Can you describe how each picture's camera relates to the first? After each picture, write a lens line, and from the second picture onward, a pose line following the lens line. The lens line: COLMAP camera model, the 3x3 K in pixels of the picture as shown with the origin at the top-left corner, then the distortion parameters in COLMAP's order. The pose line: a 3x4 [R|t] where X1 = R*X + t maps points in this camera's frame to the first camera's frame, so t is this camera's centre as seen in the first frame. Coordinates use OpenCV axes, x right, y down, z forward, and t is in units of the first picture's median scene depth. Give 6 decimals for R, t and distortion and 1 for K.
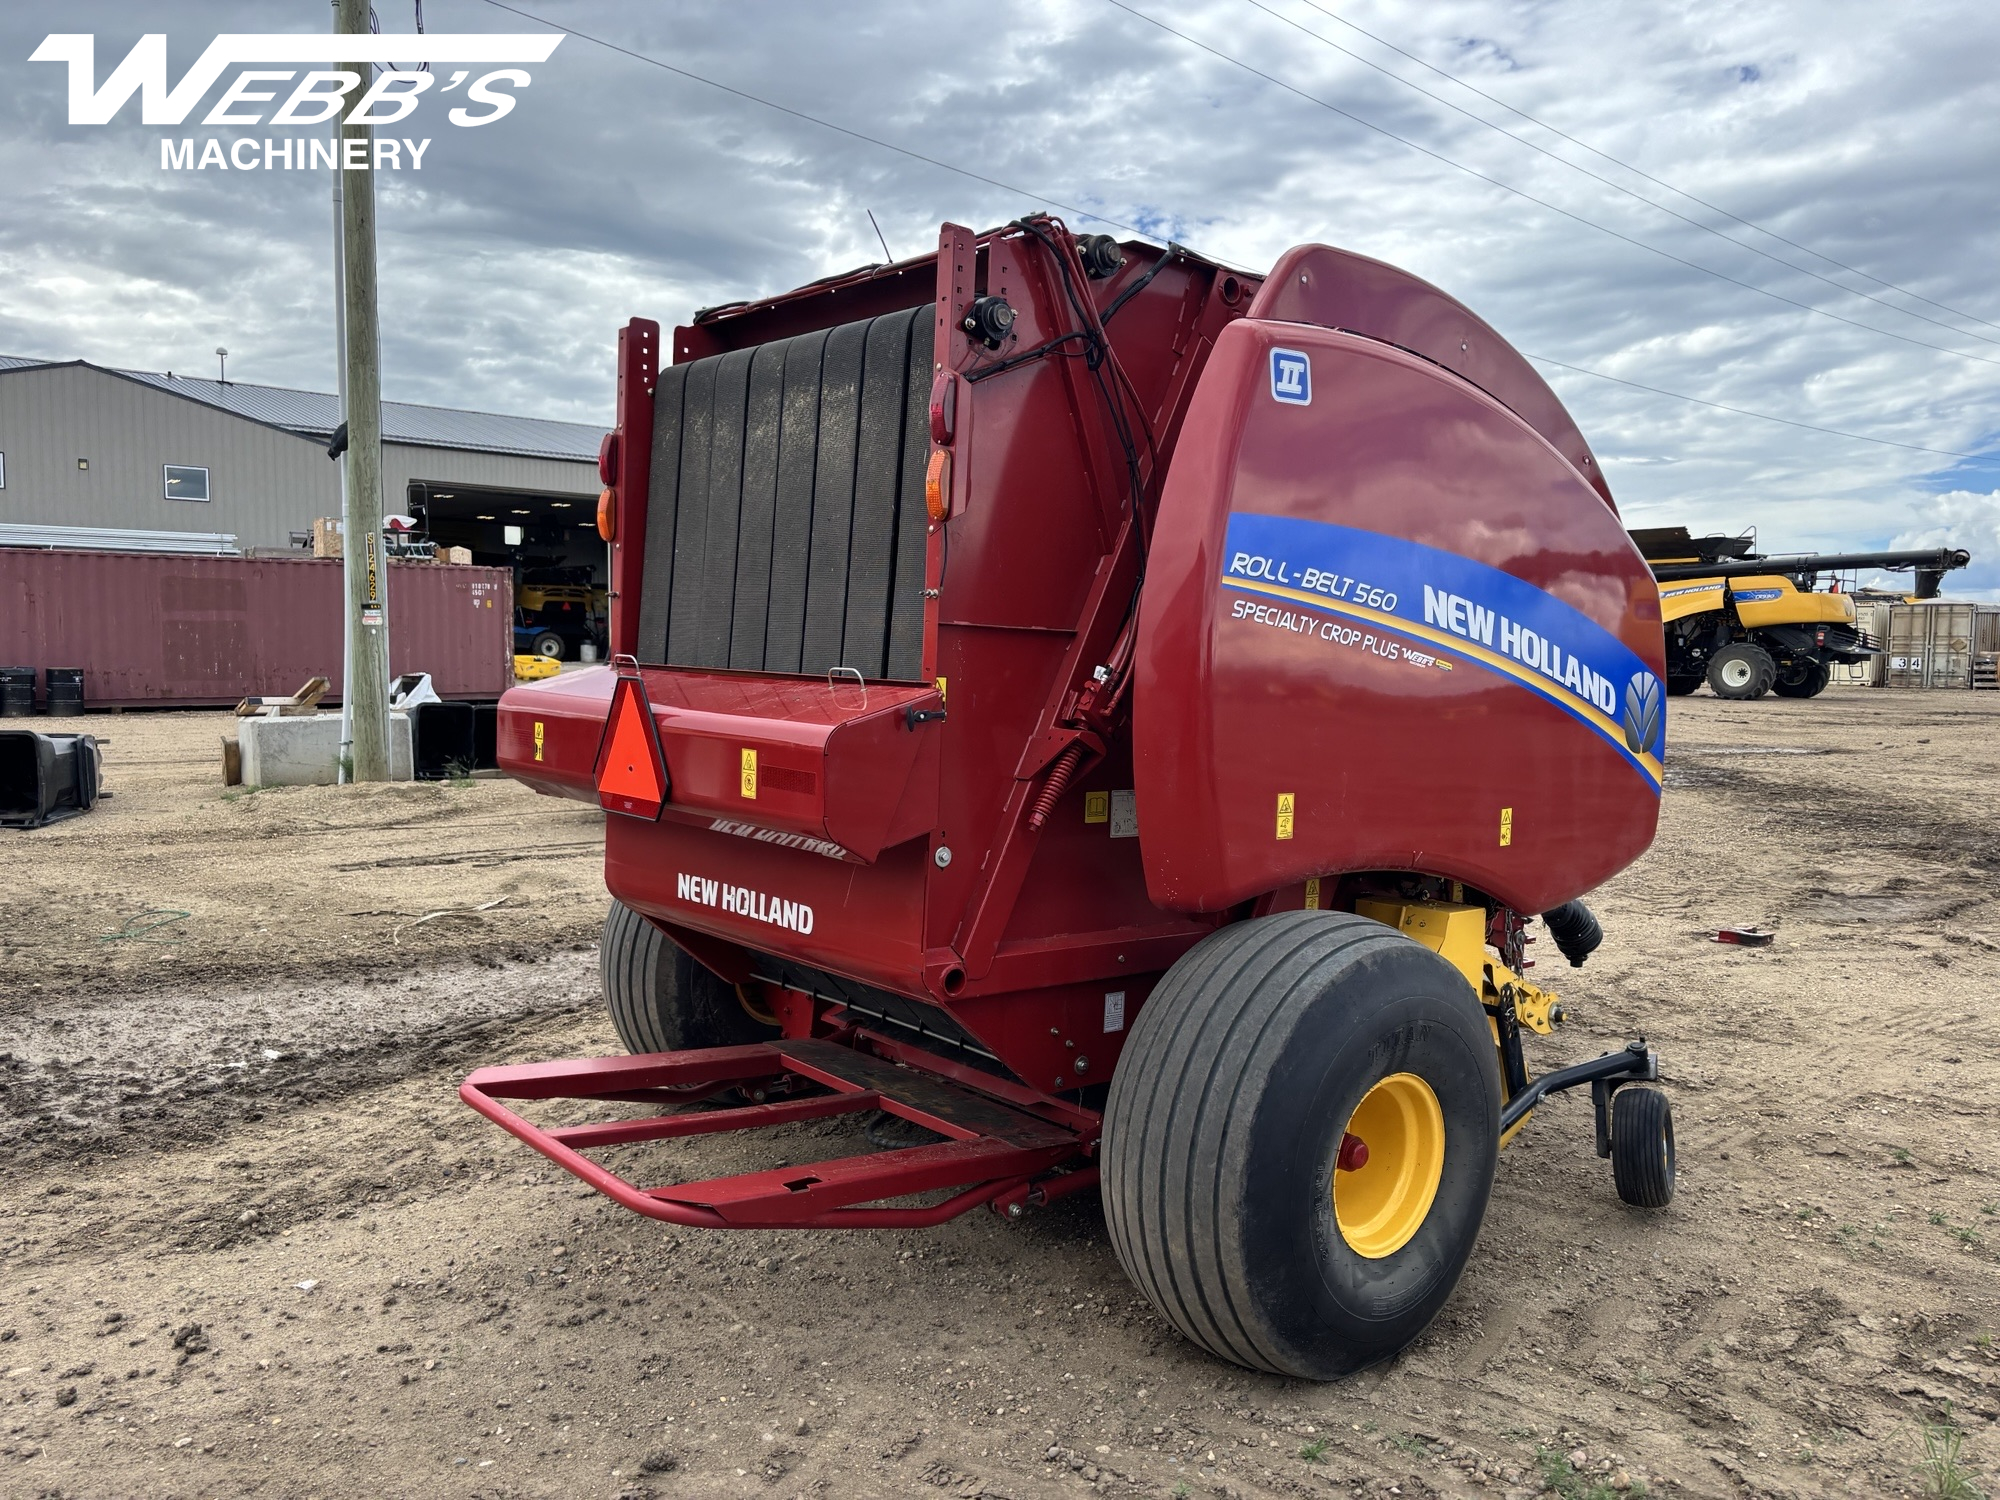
lens RADIAL K [[1505.3, 0, 1021.5], [0, 1505.3, 782.6], [0, 0, 1]] dist [0.058917, -0.069157]
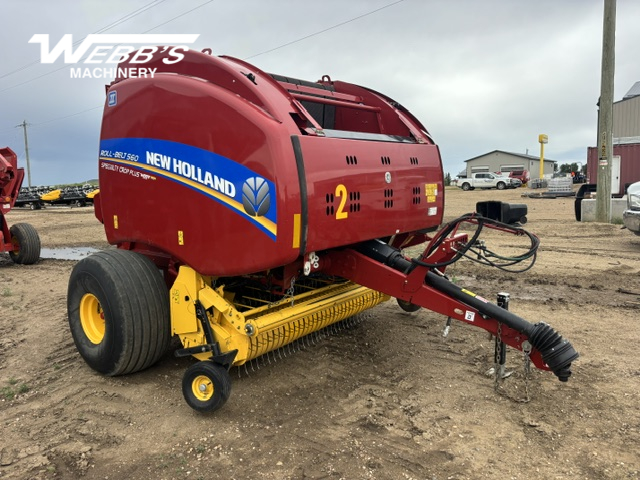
lens RADIAL K [[481.7, 0, 317.2], [0, 481.7, 249.1], [0, 0, 1]] dist [0.058917, -0.069157]
pose [[0.173155, 0.117684, -0.977838, 1.256129], [-0.060970, 0.992212, 0.108618, -0.061332], [0.983006, 0.040811, 0.178982, 1.135969]]
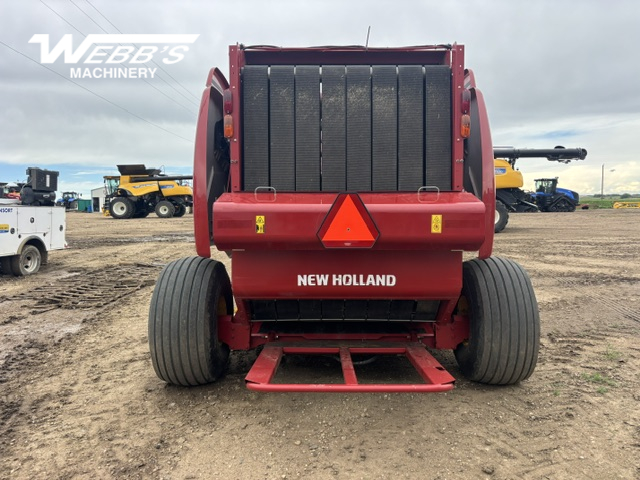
lens RADIAL K [[481.7, 0, 320.4], [0, 481.7, 241.2], [0, 0, 1]] dist [0.058917, -0.069157]
pose [[0.660781, -0.077504, 0.746566, -0.829505], [0.088518, 0.995760, 0.025027, -0.012706], [-0.745341, 0.049548, 0.664840, 0.478560]]
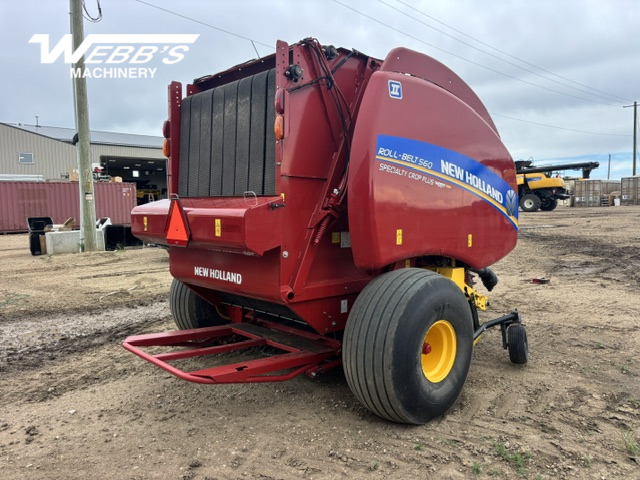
lens RADIAL K [[481.7, 0, 322.8], [0, 481.7, 245.3], [0, 0, 1]] dist [0.058917, -0.069157]
pose [[0.998504, -0.038018, 0.039298, -0.013209], [0.038268, 0.999252, -0.005617, 0.034733], [-0.039055, 0.007112, 0.999212, 0.044535]]
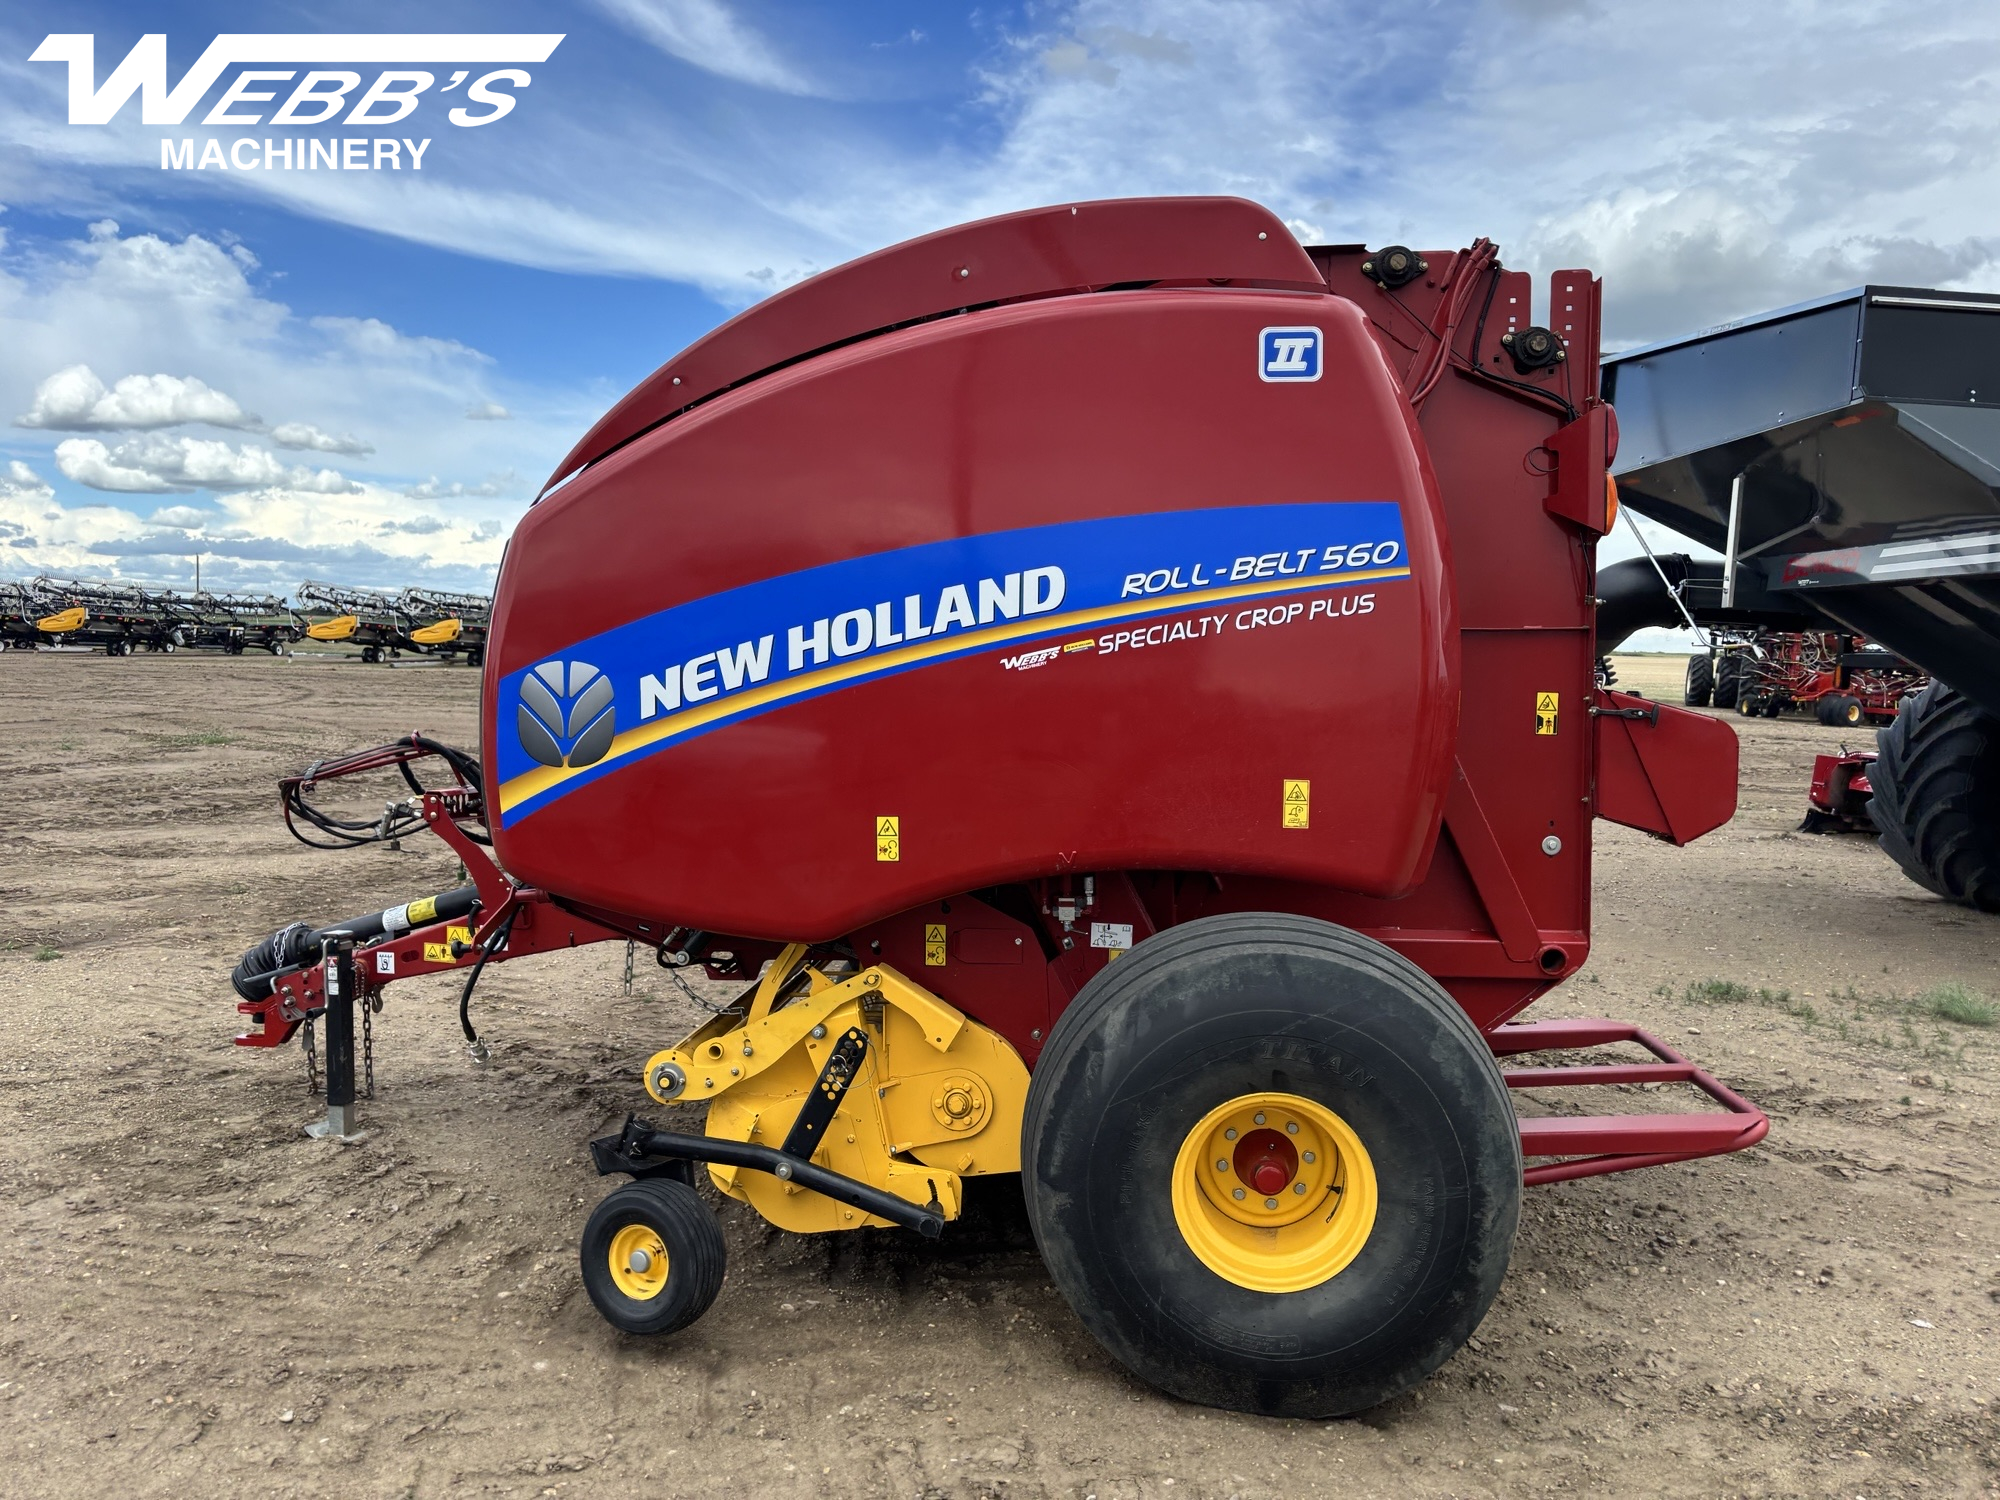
lens RADIAL K [[1505.3, 0, 980.0], [0, 1505.3, 766.1], [0, 0, 1]] dist [0.058917, -0.069157]
pose [[-0.679160, -0.086064, 0.728927, -0.734184], [0.030196, 0.988985, 0.144903, -0.186423], [-0.733369, 0.120423, -0.669080, 2.041786]]
